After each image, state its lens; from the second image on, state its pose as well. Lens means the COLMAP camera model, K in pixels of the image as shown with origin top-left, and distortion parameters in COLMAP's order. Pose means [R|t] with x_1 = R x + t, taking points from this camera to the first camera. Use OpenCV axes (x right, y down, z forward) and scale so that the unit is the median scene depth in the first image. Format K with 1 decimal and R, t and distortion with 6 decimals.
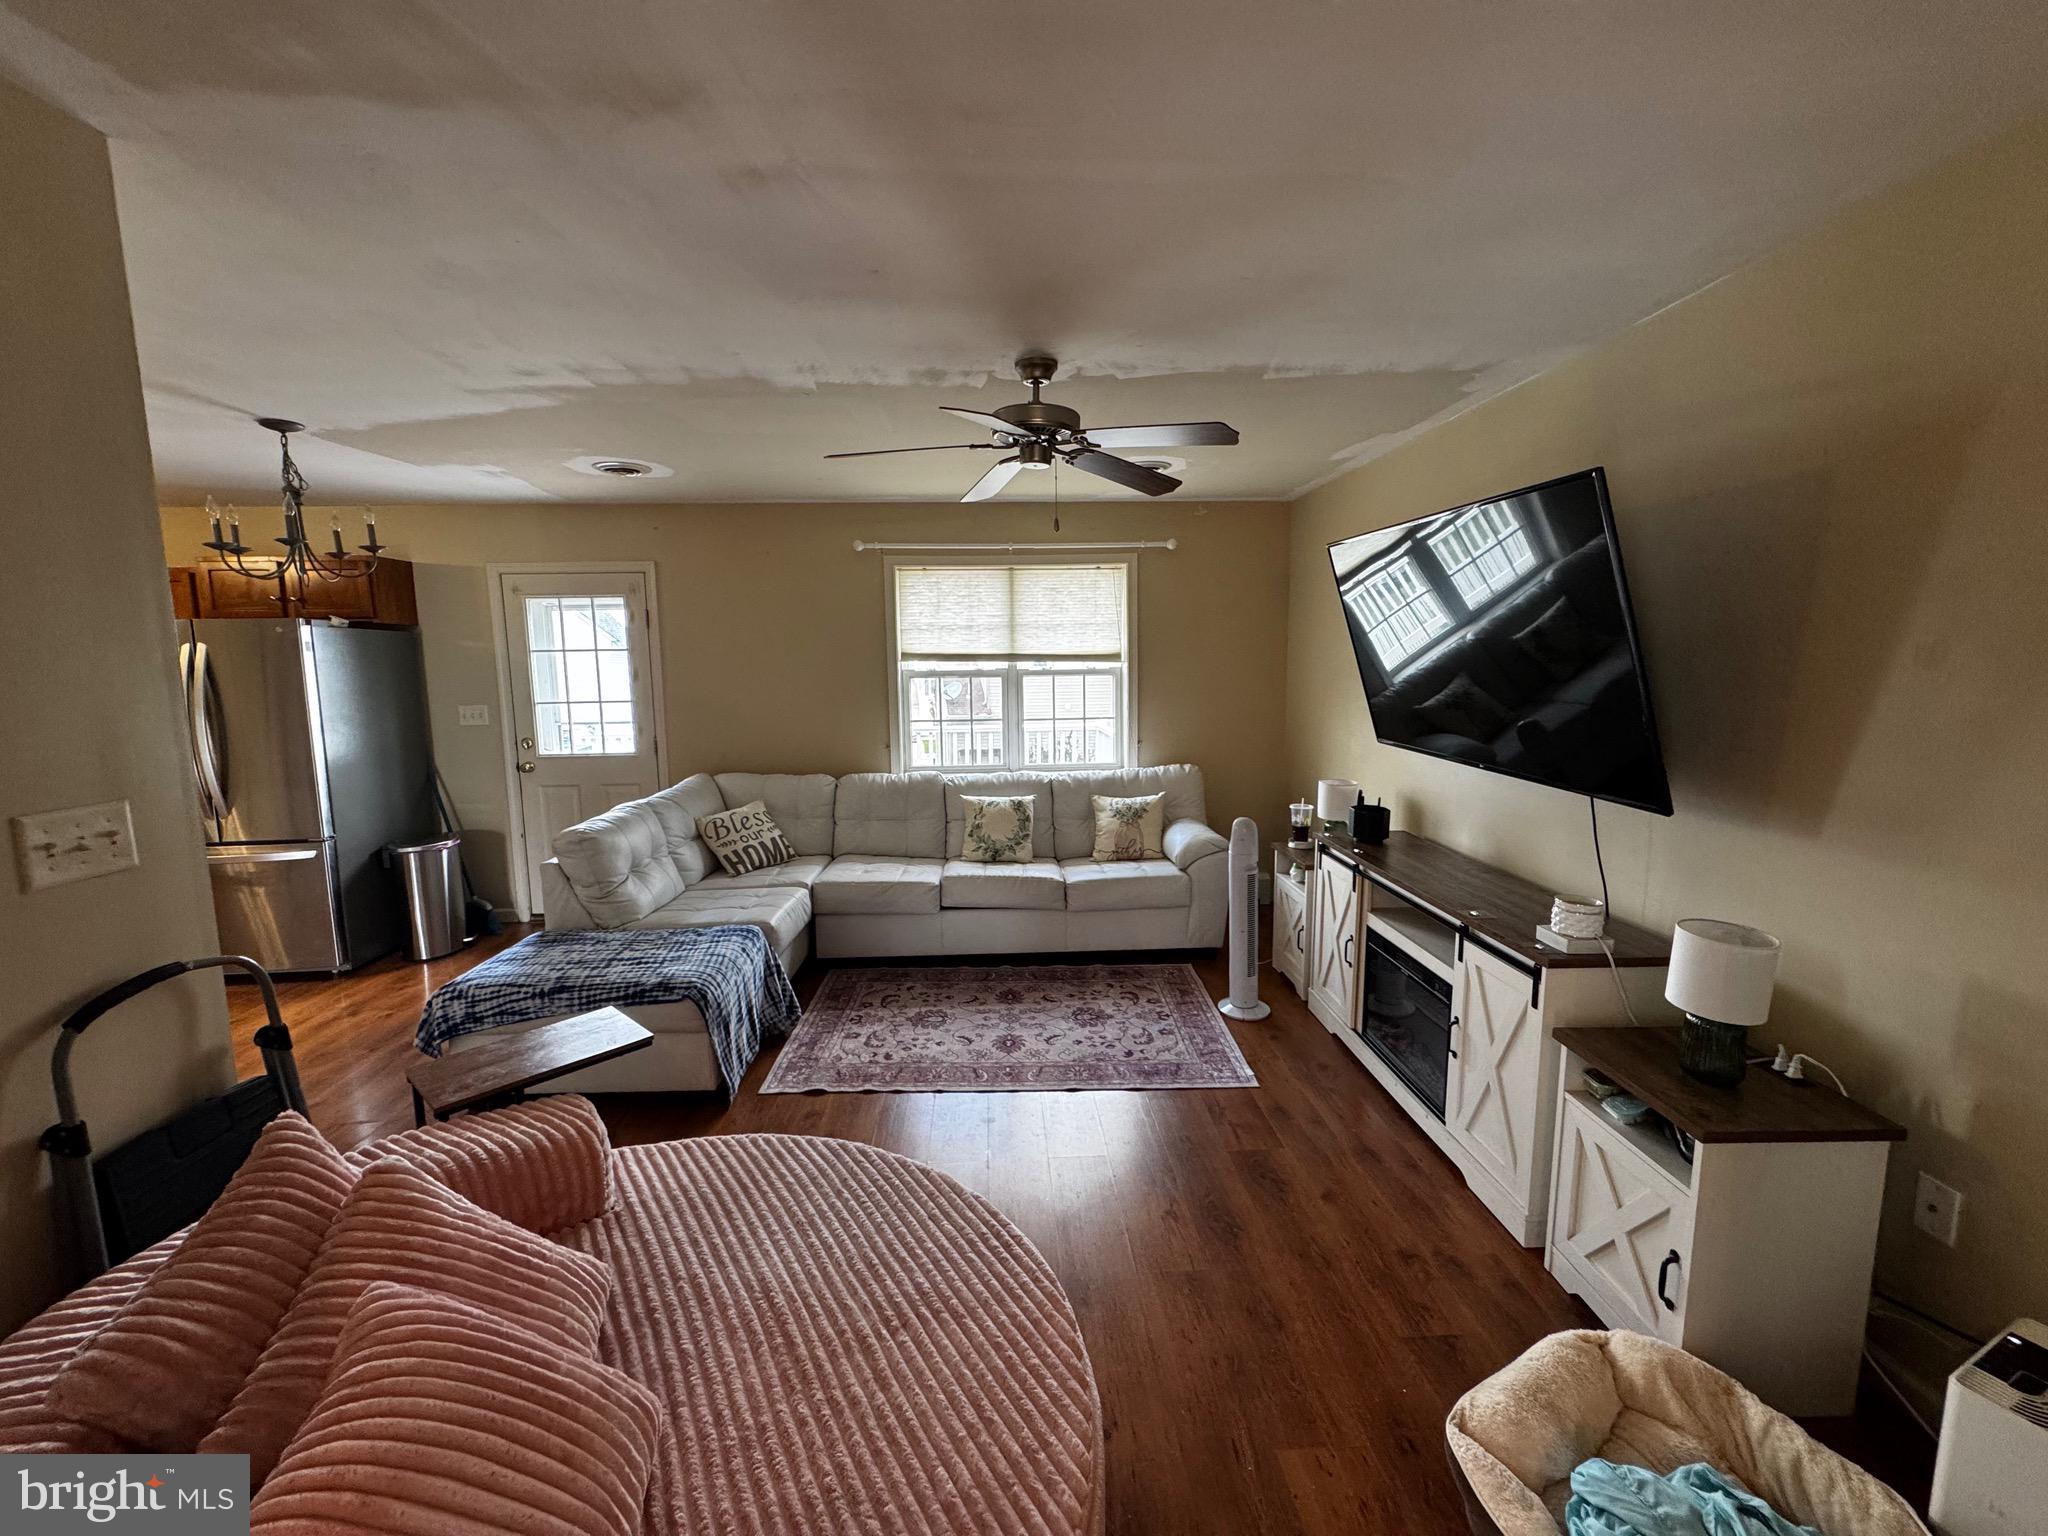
lens RADIAL K [[823.7, 0, 1024.0], [0, 823.7, 768.0], [0, 0, 1]] dist [0.001835, 0.000182]
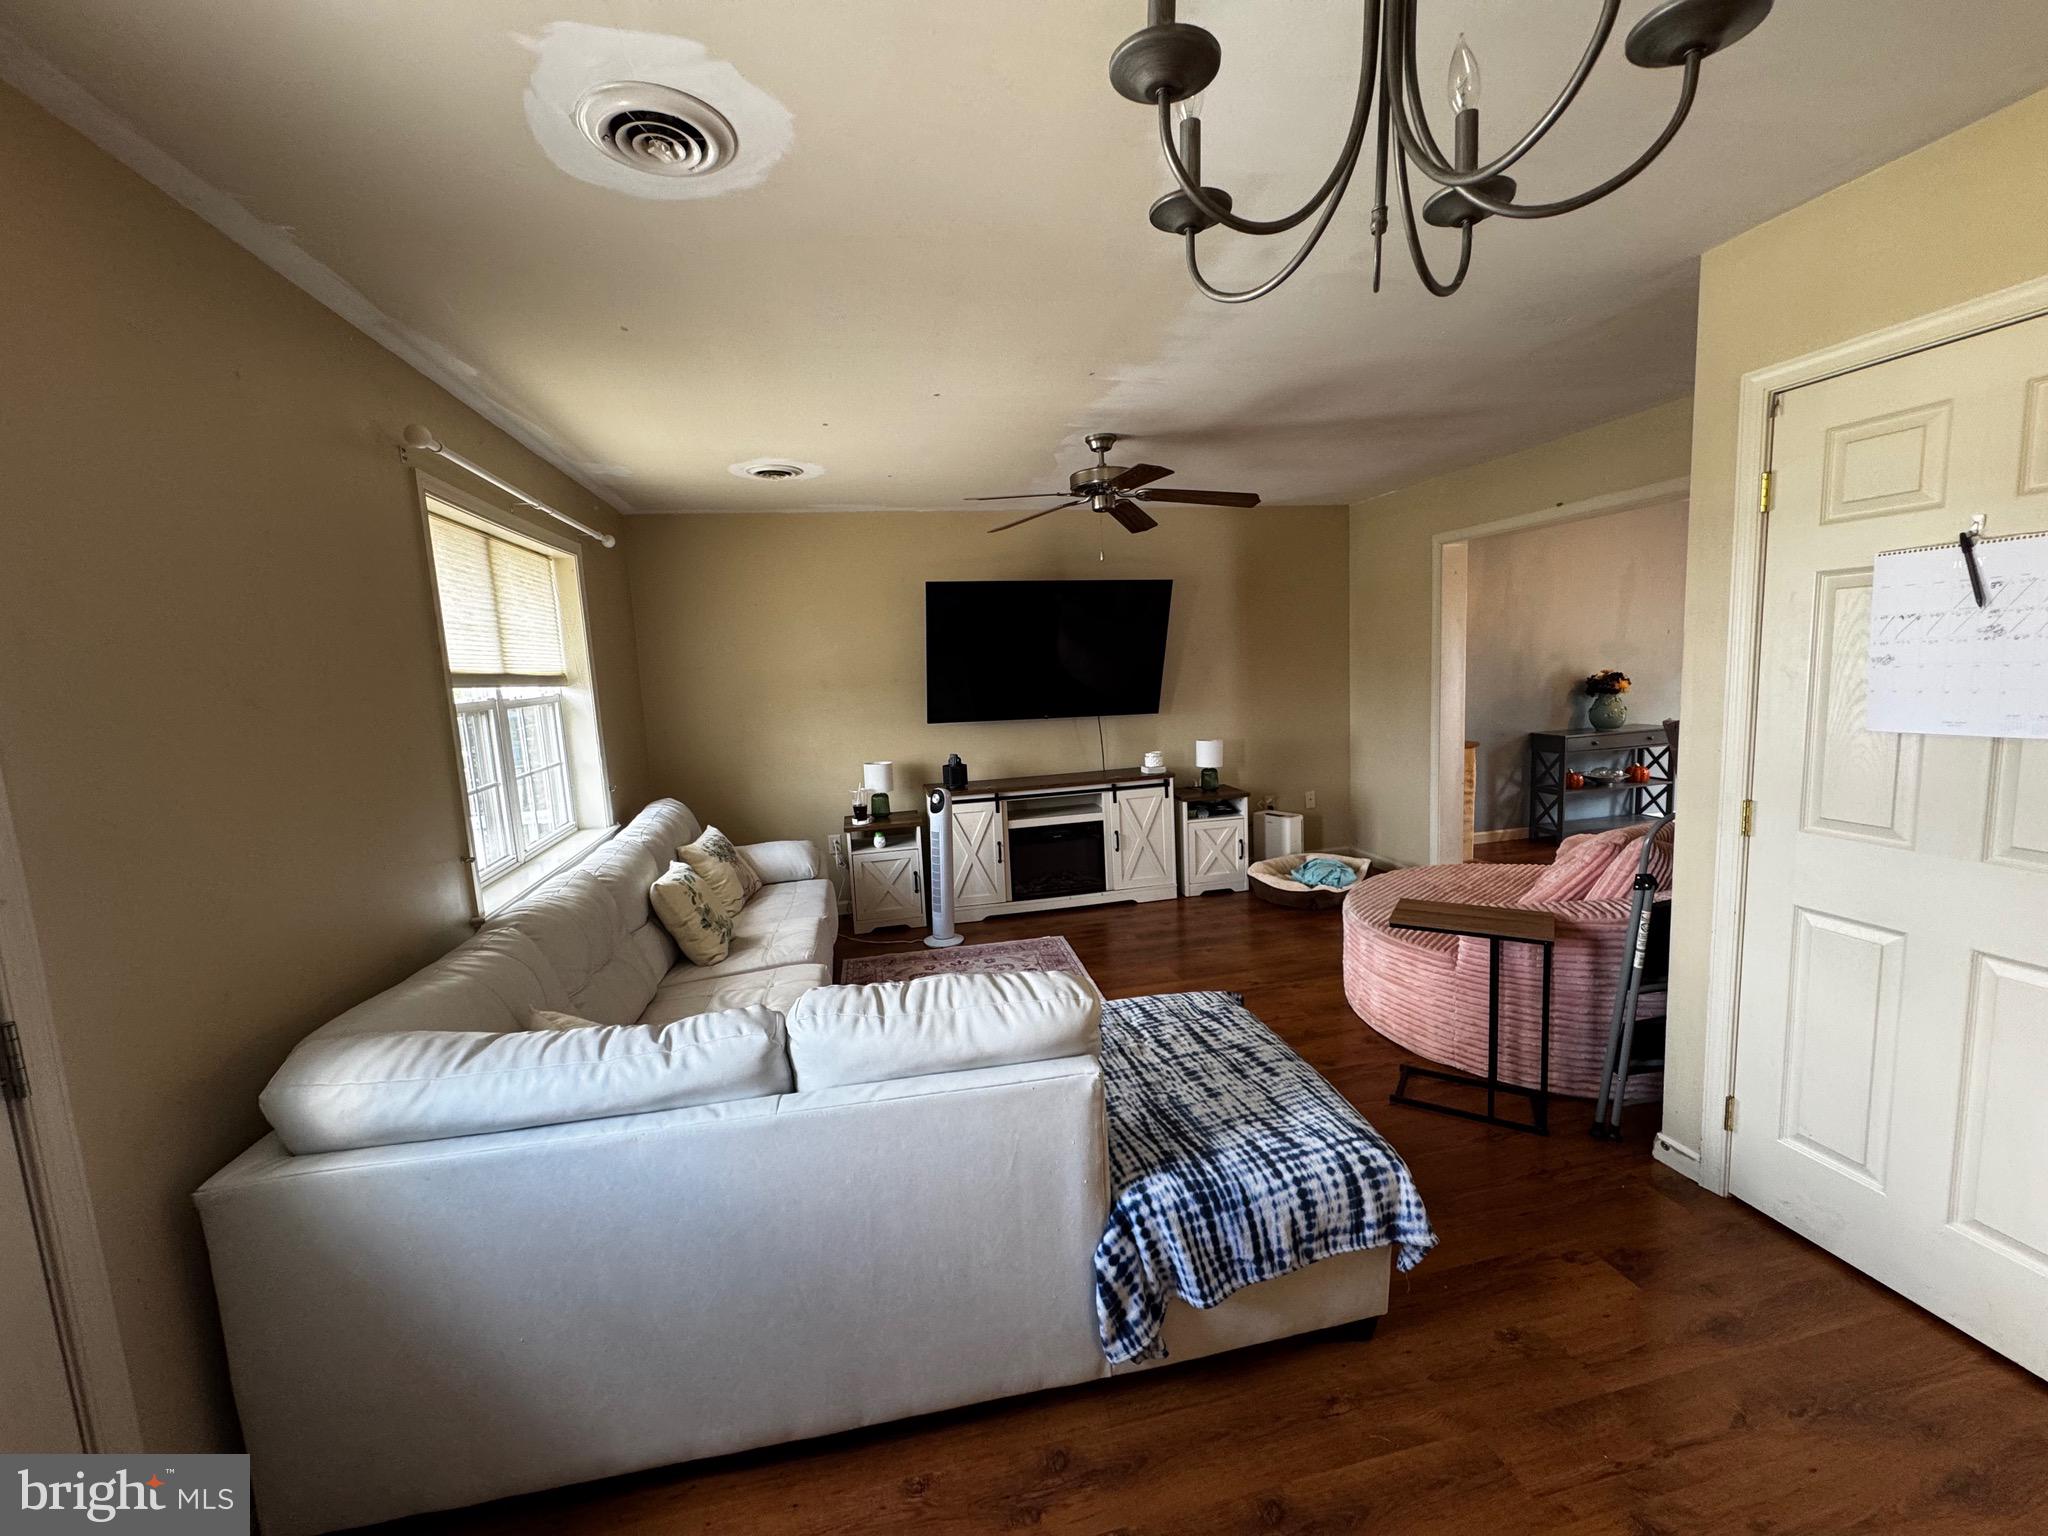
lens RADIAL K [[823.7, 0, 1024.0], [0, 823.7, 768.0], [0, 0, 1]] dist [0.001835, 0.000182]
pose [[-0.169648, -0.110781, 0.979259, -1.234453], [0.183216, 0.972794, 0.141790, -0.154674], [-0.968324, 0.203470, -0.144735, 1.296478]]
